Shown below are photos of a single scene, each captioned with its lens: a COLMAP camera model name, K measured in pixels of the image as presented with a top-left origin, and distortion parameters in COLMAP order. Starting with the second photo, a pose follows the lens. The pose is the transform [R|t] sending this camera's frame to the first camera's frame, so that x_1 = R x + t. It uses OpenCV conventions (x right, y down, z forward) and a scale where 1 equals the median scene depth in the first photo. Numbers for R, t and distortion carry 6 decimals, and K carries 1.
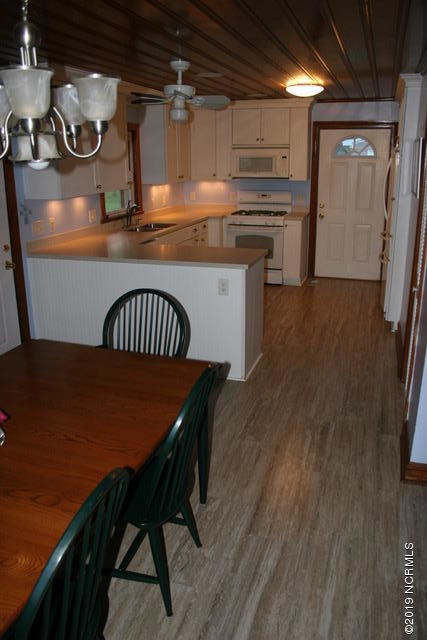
lens RADIAL K [[522.2, 0, 212.0], [0, 522.2, 320.4], [0, 0, 1]] dist [-0.150789, 0.115026]
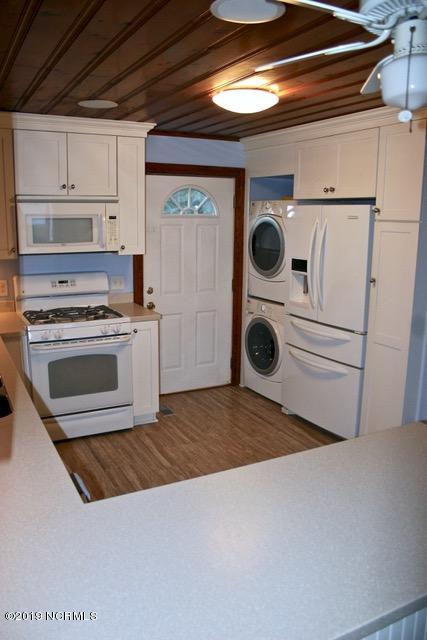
lens RADIAL K [[522.2, 0, 214.1], [0, 522.2, 320.9], [0, 0, 1]] dist [-0.150789, 0.115026]
pose [[0.702366, -0.122868, 0.701132, -0.196384], [0.198568, 0.979709, -0.027232, -0.150644], [-0.683559, 0.158349, 0.712512, 0.480726]]
